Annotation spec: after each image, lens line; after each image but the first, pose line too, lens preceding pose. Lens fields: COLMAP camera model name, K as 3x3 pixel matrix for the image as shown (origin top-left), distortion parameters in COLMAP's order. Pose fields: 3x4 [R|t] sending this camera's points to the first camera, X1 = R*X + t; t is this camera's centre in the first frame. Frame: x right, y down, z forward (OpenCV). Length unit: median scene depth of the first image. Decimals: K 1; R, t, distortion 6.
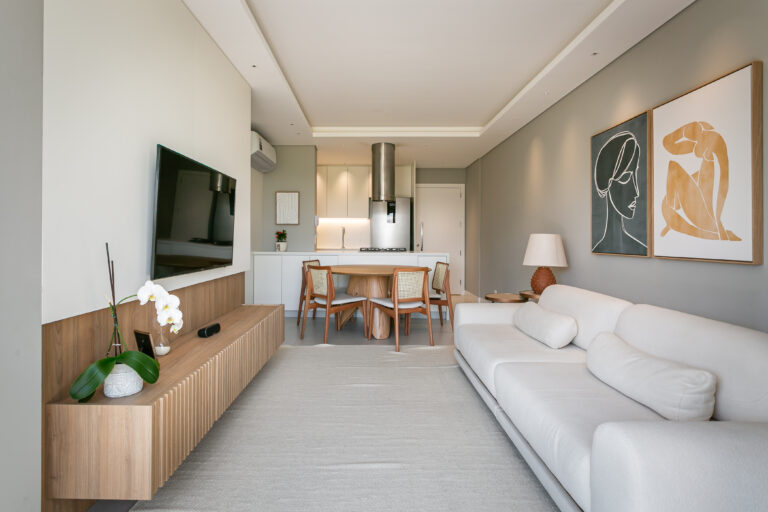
lens RADIAL K [[406.3, 0, 373.1], [0, 406.3, 235.5], [0, 0, 1]] dist [0.000515, 0.000077]
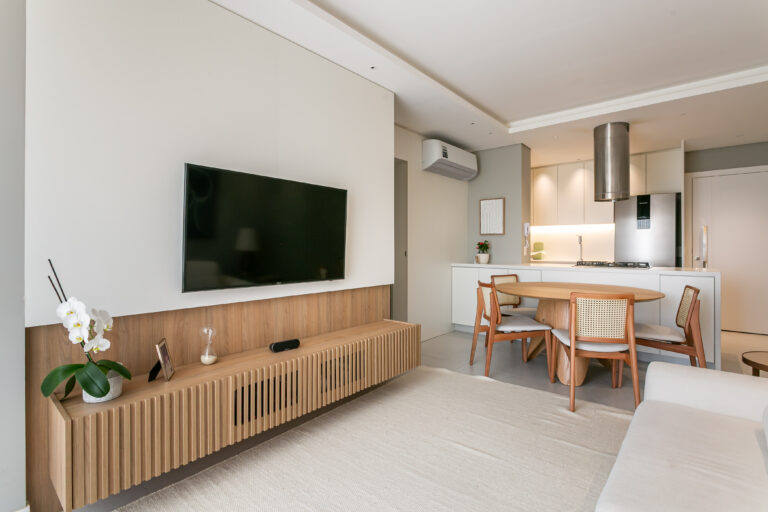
lens RADIAL K [[375.2, 0, 384.2], [0, 375.2, 246.9], [0, 0, 1]] dist [-0.003891, -0.000228]
pose [[0.763208, -0.003592, -0.646143, 0.165025], [0.006540, 0.999976, 0.002166, -0.002183], [0.646120, -0.005879, 0.763213, 0.206195]]
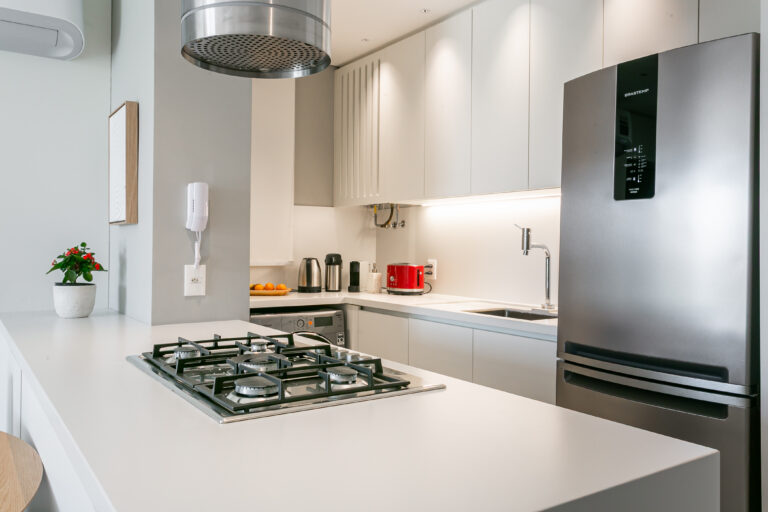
lens RADIAL K [[623.8, 0, 384.0], [0, 623.8, 256.0], [0, 0, 1]] dist [-0.003243, -0.003454]
pose [[0.569809, 0.008886, -0.821729, 0.277819], [0.000866, 0.999934, 0.011414, -0.010141], [0.821777, -0.007216, 0.569764, 0.975383]]
